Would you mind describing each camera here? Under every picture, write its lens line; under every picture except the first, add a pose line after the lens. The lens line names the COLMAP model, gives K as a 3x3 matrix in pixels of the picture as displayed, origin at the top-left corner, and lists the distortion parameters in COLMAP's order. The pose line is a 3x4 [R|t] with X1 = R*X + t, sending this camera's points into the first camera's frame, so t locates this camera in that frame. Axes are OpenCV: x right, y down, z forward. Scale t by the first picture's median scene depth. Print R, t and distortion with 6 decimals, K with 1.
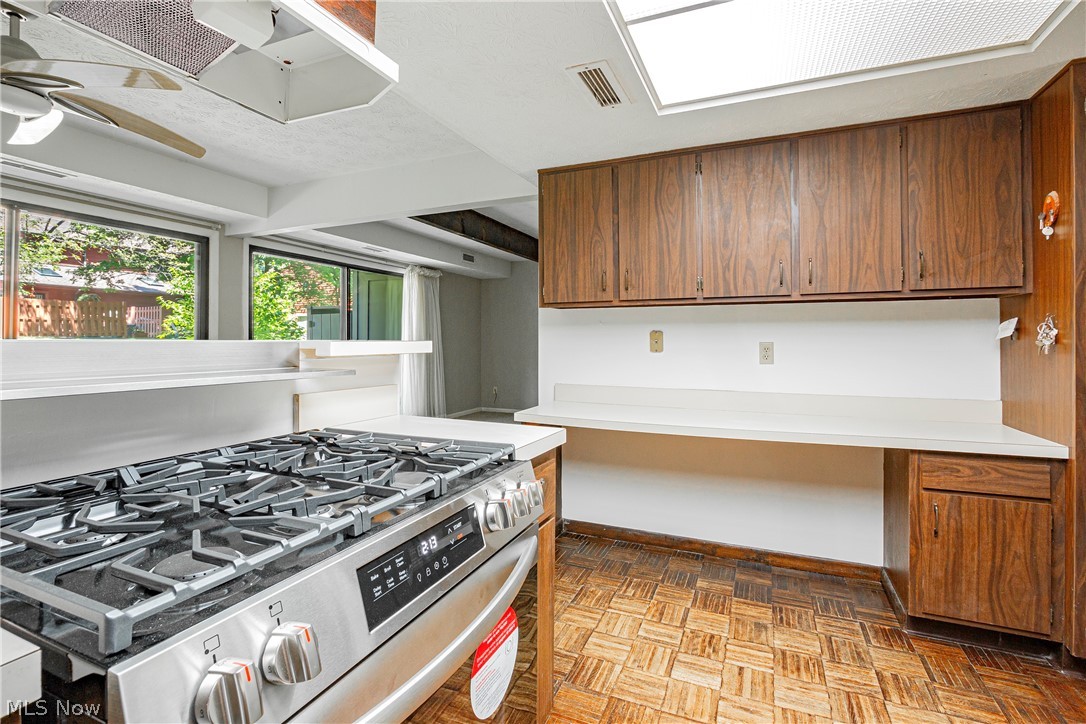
lens RADIAL K [[503.2, 0, 544.4], [0, 503.2, 339.9], [0, 0, 1]] dist [-0.003291, -0.000579]
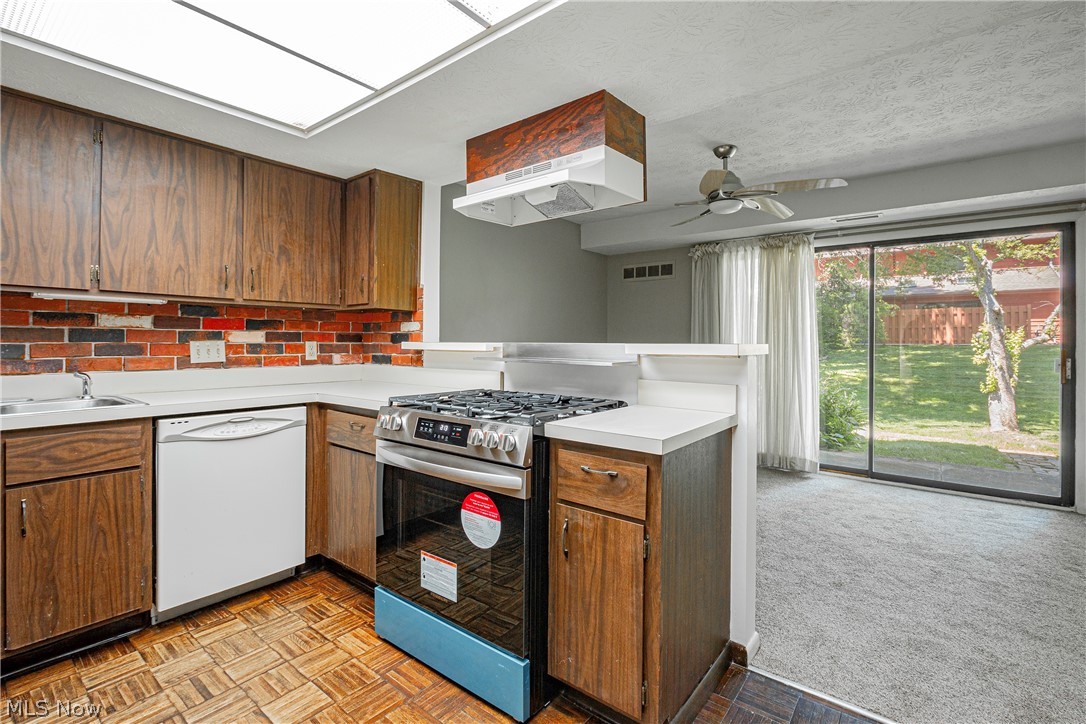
lens RADIAL K [[503.2, 0, 544.4], [0, 503.2, 339.9], [0, 0, 1]] dist [-0.003291, -0.000579]
pose [[-0.253505, -0.011308, -0.967268, 0.564839], [-0.007630, 0.999924, -0.009690, 0.005969], [0.967304, 0.004923, -0.253572, 0.602539]]
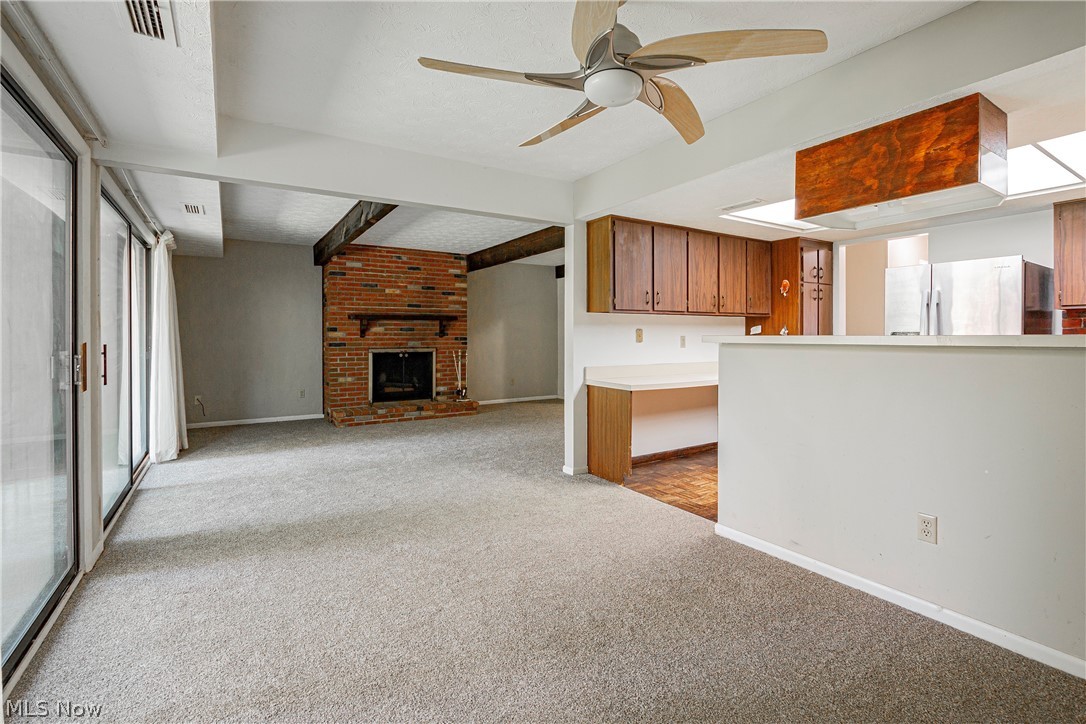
lens RADIAL K [[503.2, 0, 544.4], [0, 503.2, 339.9], [0, 0, 1]] dist [-0.003291, -0.000579]
pose [[0.558306, -0.012820, 0.829536, -1.401333], [0.004413, 0.999912, 0.012484, -0.005562], [-0.829624, -0.003309, 0.558313, 0.396508]]
